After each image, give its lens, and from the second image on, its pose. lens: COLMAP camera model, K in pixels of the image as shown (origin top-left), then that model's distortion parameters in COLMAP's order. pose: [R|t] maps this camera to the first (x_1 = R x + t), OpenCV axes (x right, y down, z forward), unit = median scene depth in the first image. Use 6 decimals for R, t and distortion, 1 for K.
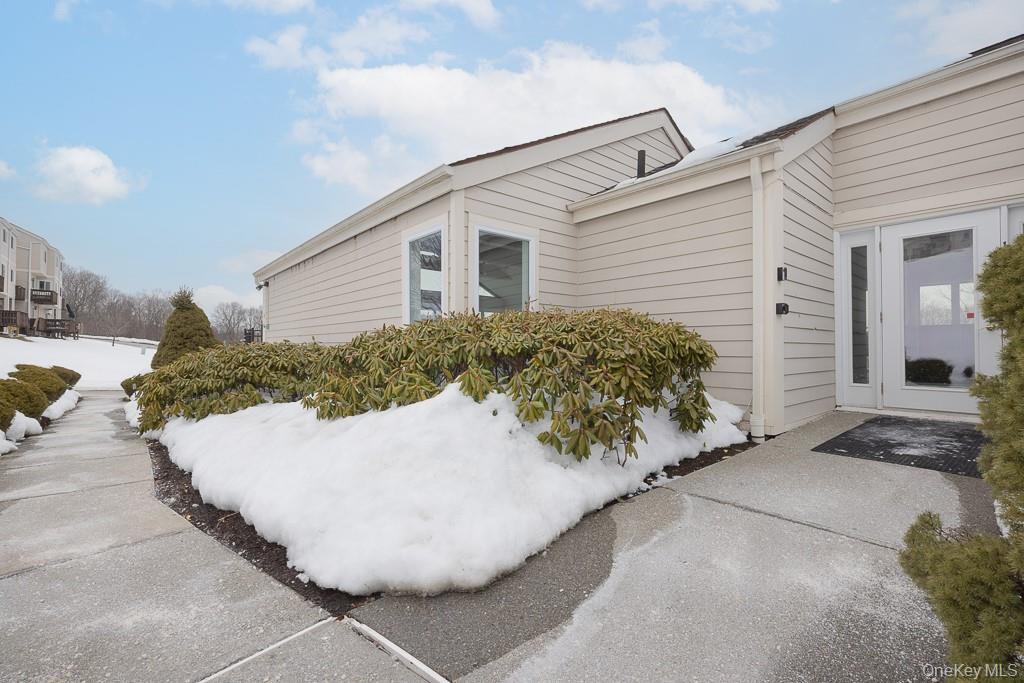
lens RADIAL K [[449.4, 0, 513.2], [0, 449.4, 342.9], [0, 0, 1]] dist [0.000131, 0.000072]
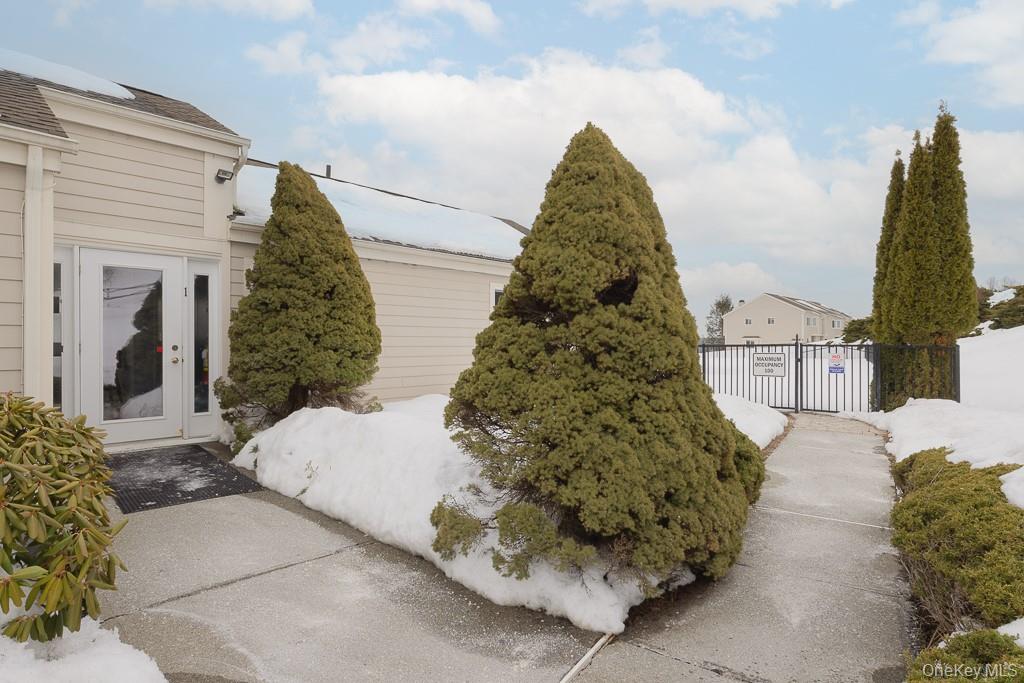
lens RADIAL K [[542.7, 0, 511.9], [0, 542.7, 341.7], [0, 0, 1]] dist [-0.001545, 0.000164]
pose [[-0.077896, -0.000713, 0.996961, -0.725757], [-0.008975, 0.999960, 0.000013, -0.169510], [-0.996921, -0.008947, -0.077900, 0.488376]]
